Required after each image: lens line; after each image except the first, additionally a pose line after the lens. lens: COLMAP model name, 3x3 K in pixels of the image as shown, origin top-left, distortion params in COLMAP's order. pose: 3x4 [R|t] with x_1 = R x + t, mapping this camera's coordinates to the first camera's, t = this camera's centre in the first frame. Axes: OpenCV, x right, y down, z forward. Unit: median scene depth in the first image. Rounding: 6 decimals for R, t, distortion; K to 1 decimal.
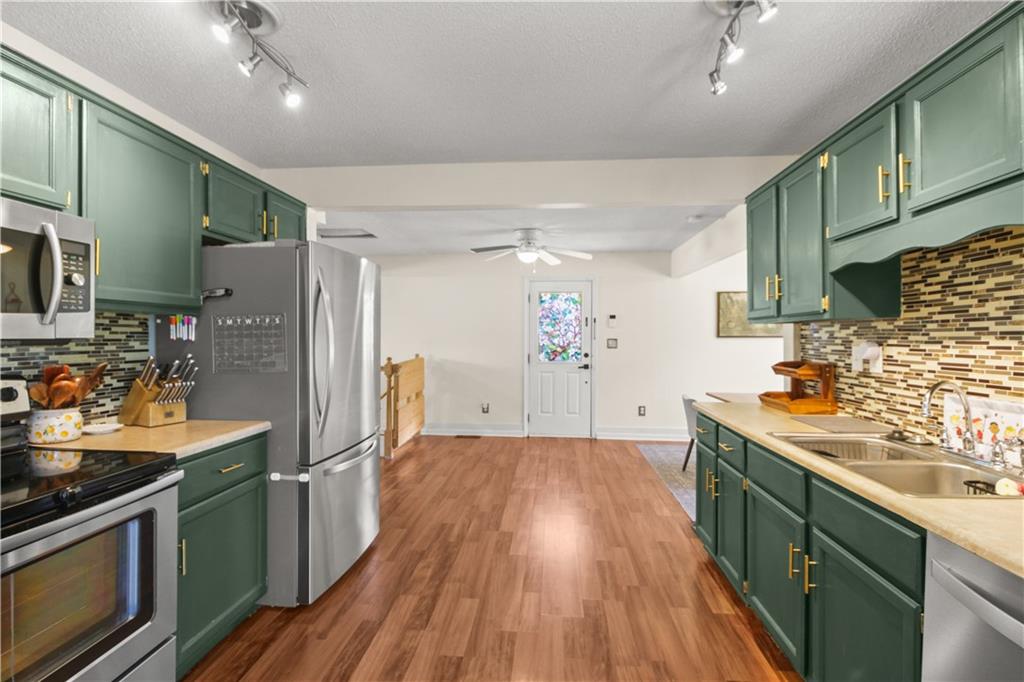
lens RADIAL K [[471.9, 0, 515.0], [0, 471.9, 341.0], [0, 0, 1]] dist [0.001269, -0.001033]
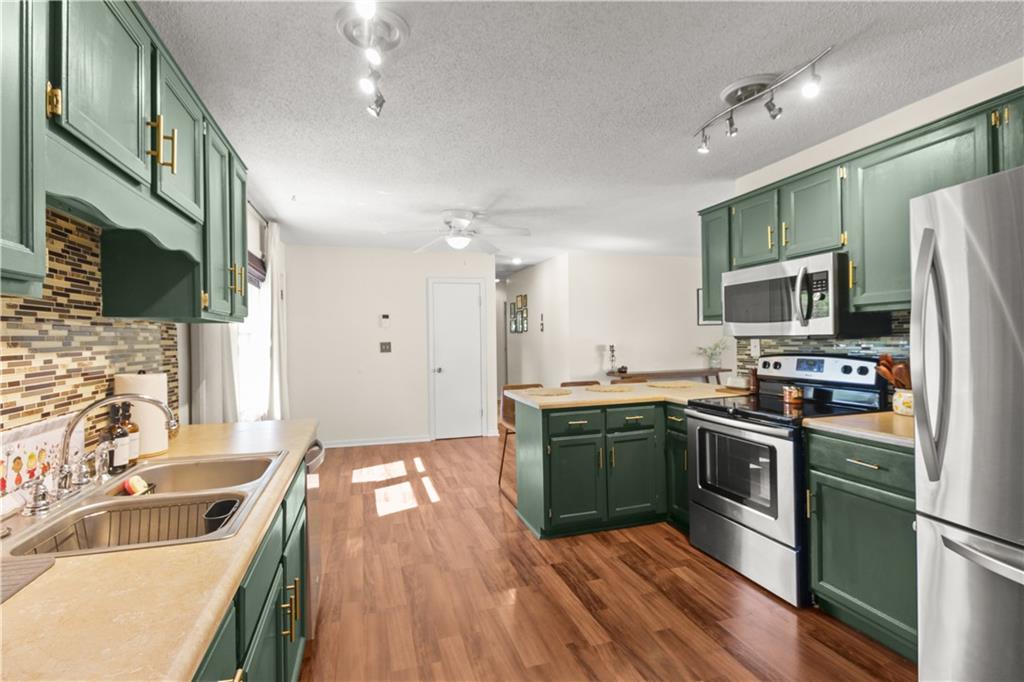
lens RADIAL K [[471.9, 0, 509.7], [0, 471.9, 341.5], [0, 0, 1]] dist [0.001269, -0.001033]
pose [[-0.927837, 0.013624, -0.372738, 0.178152], [0.008033, 0.999831, 0.016550, -0.005669], [0.372901, 0.012361, -0.927789, 0.626166]]
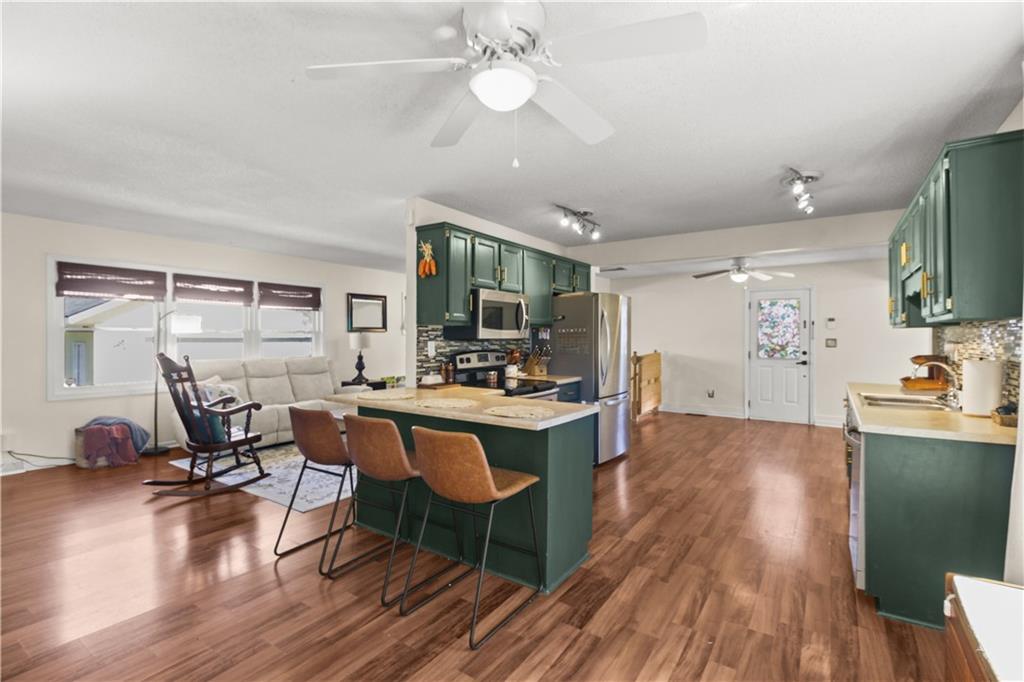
lens RADIAL K [[471.9, 0, 506.8], [0, 471.9, 336.6], [0, 0, 1]] dist [0.001269, -0.001033]
pose [[0.866995, -0.000953, -0.498315, 0.114788], [-0.003522, 0.999961, -0.008040, 0.002131], [0.498304, 0.008725, 0.866959, -0.457491]]
